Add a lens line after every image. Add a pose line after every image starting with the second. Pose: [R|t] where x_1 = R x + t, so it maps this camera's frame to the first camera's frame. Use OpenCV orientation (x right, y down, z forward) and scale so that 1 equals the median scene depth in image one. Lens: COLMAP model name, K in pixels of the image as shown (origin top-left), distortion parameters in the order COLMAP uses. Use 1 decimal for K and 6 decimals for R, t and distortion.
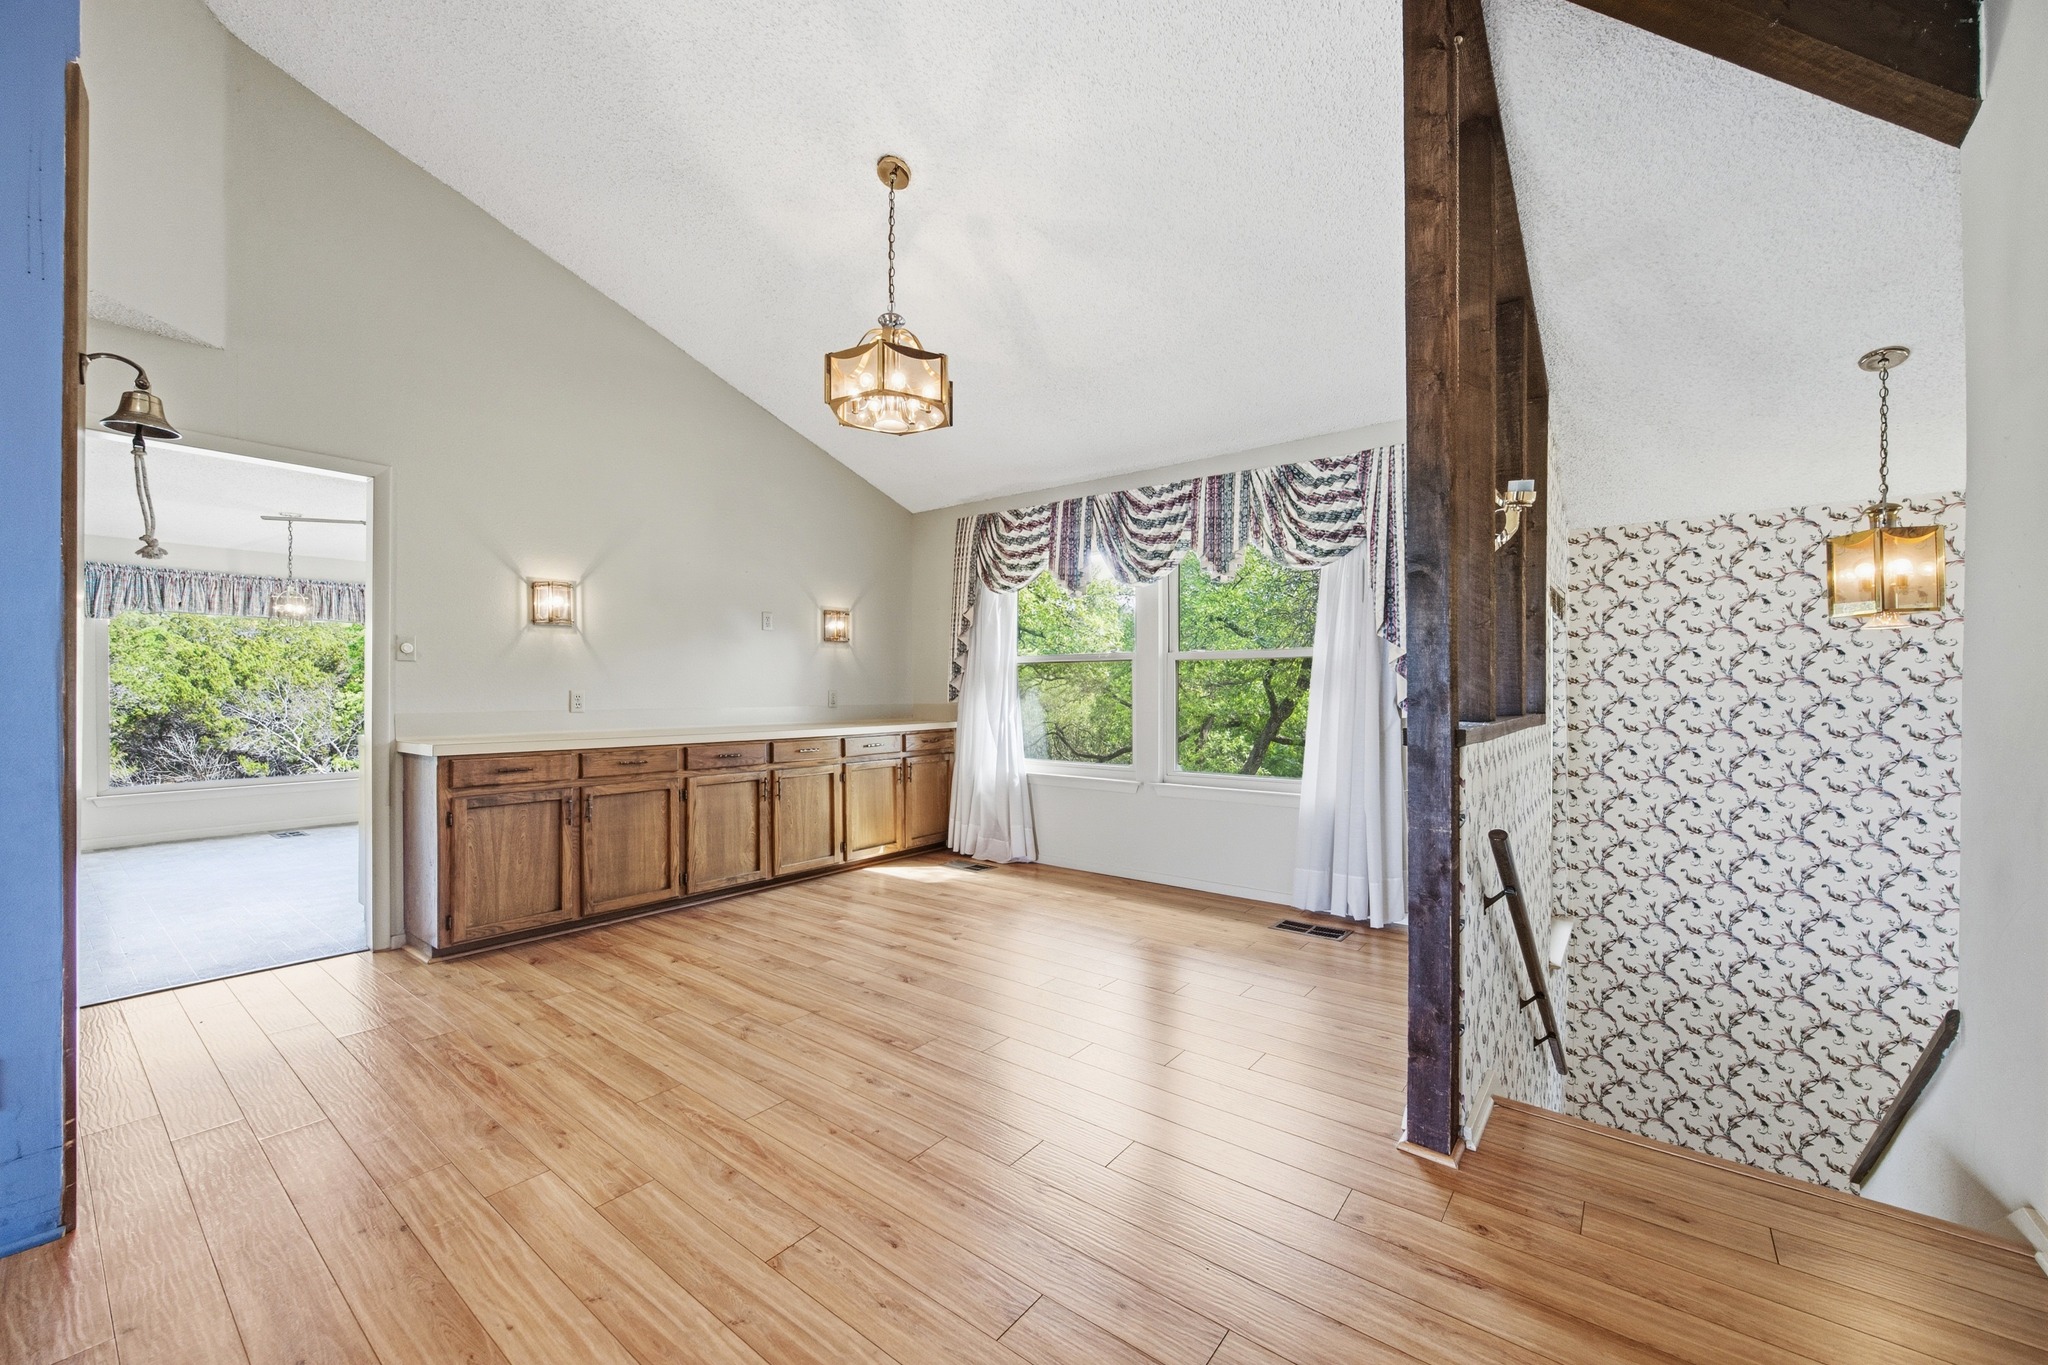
lens RADIAL K [[812.9, 0, 1026.9], [0, 812.9, 690.7], [0, 0, 1]] dist [-0.001291, -0.000658]
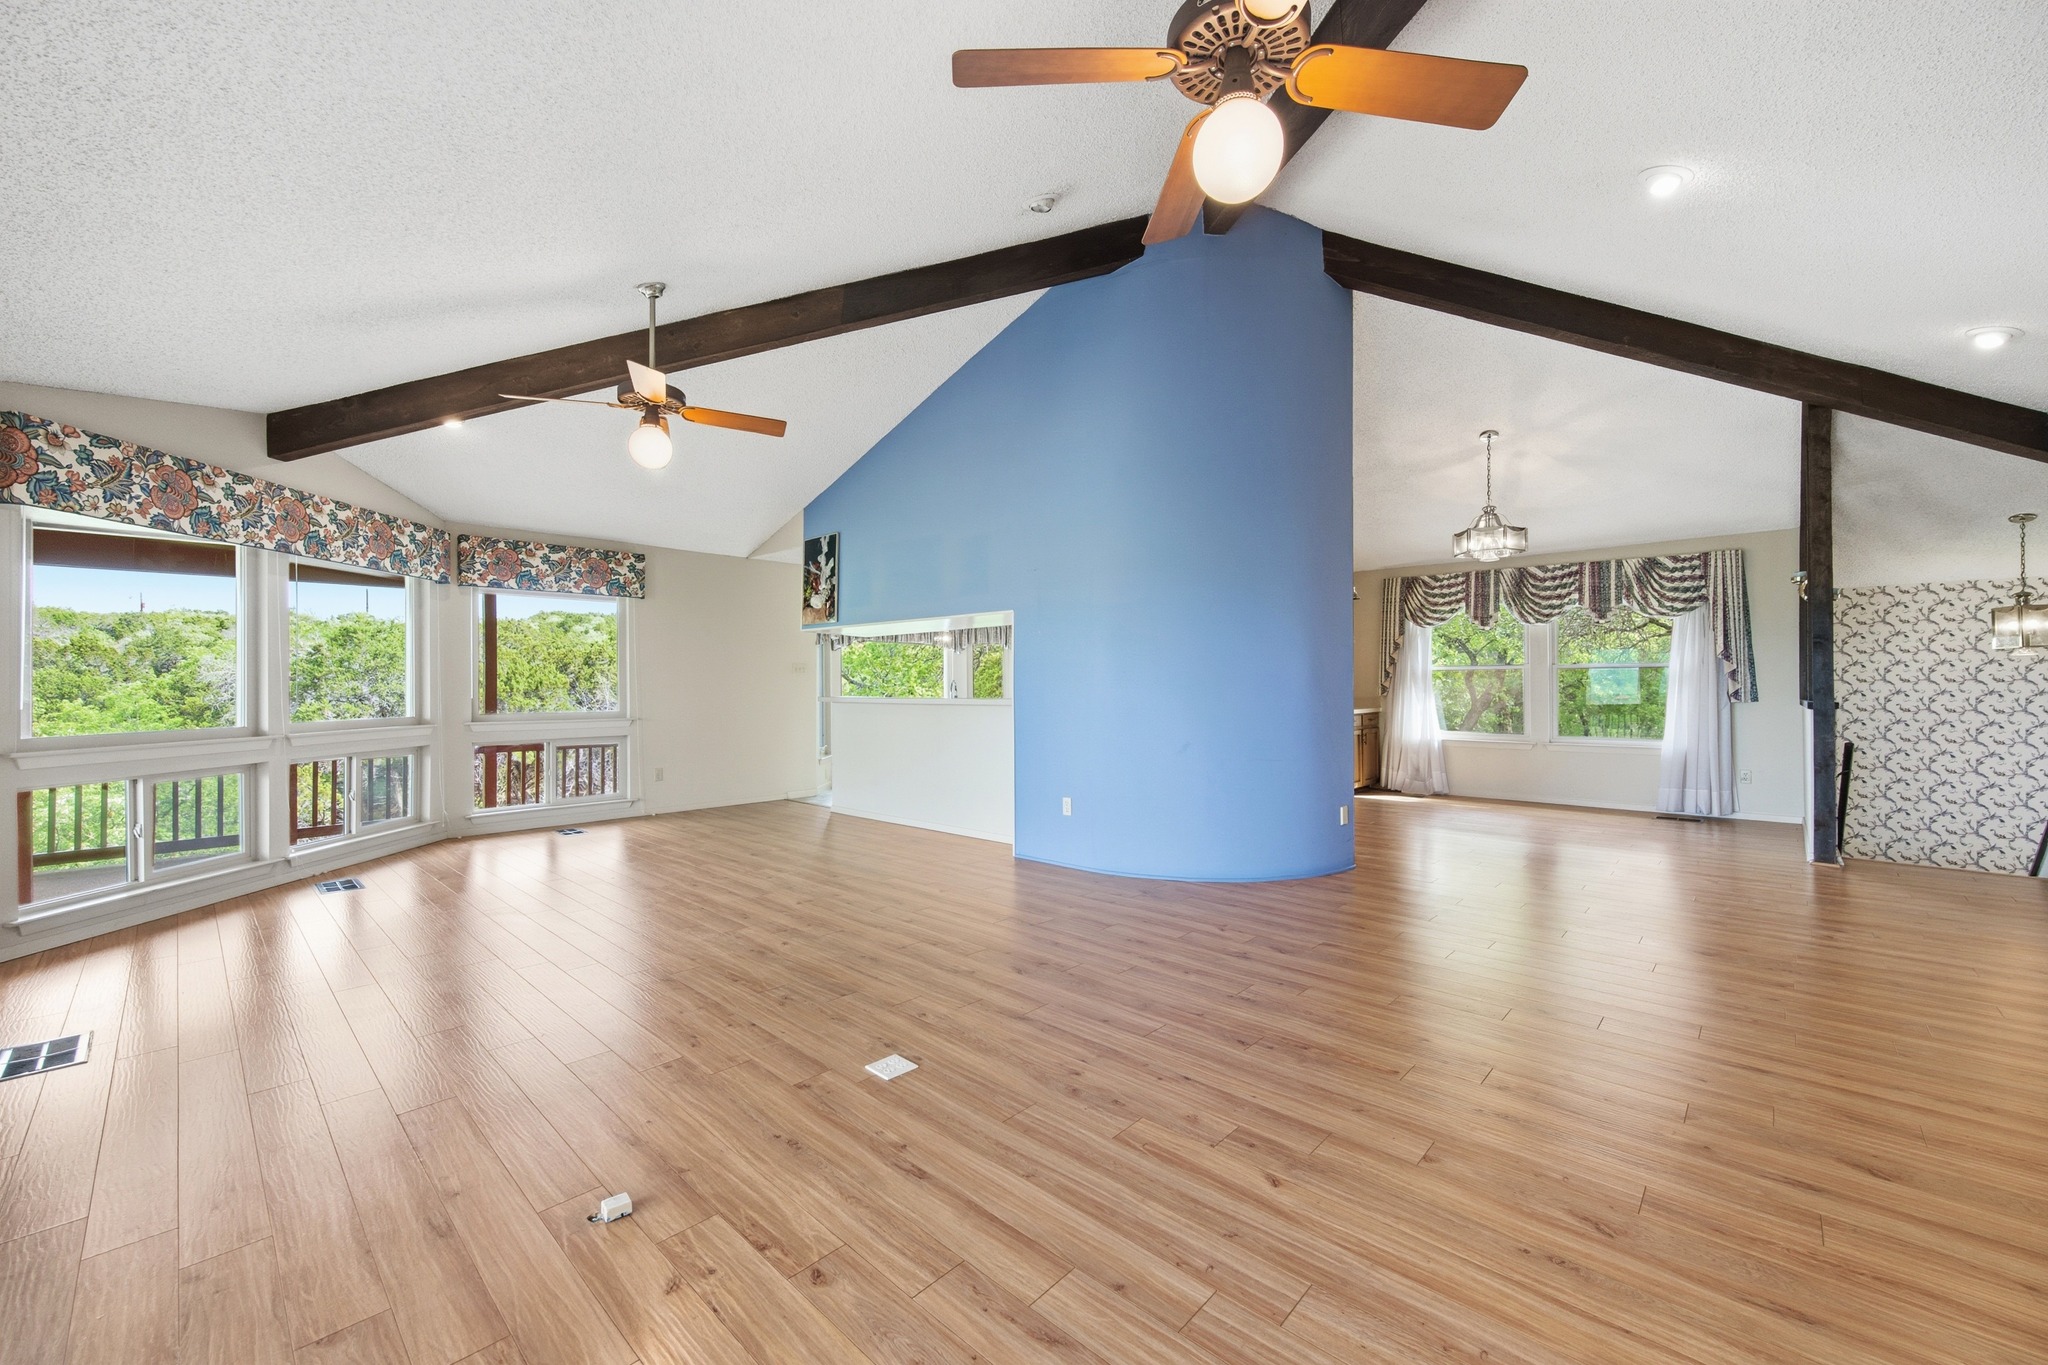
lens RADIAL K [[812.9, 0, 1023.2], [0, 812.9, 684.7], [0, 0, 1]] dist [-0.001291, -0.000658]
pose [[0.995577, -0.002352, -0.093922, -0.840224], [0.002067, 0.999993, -0.003126, -0.003346], [0.093929, 0.002918, 0.995575, -0.846618]]
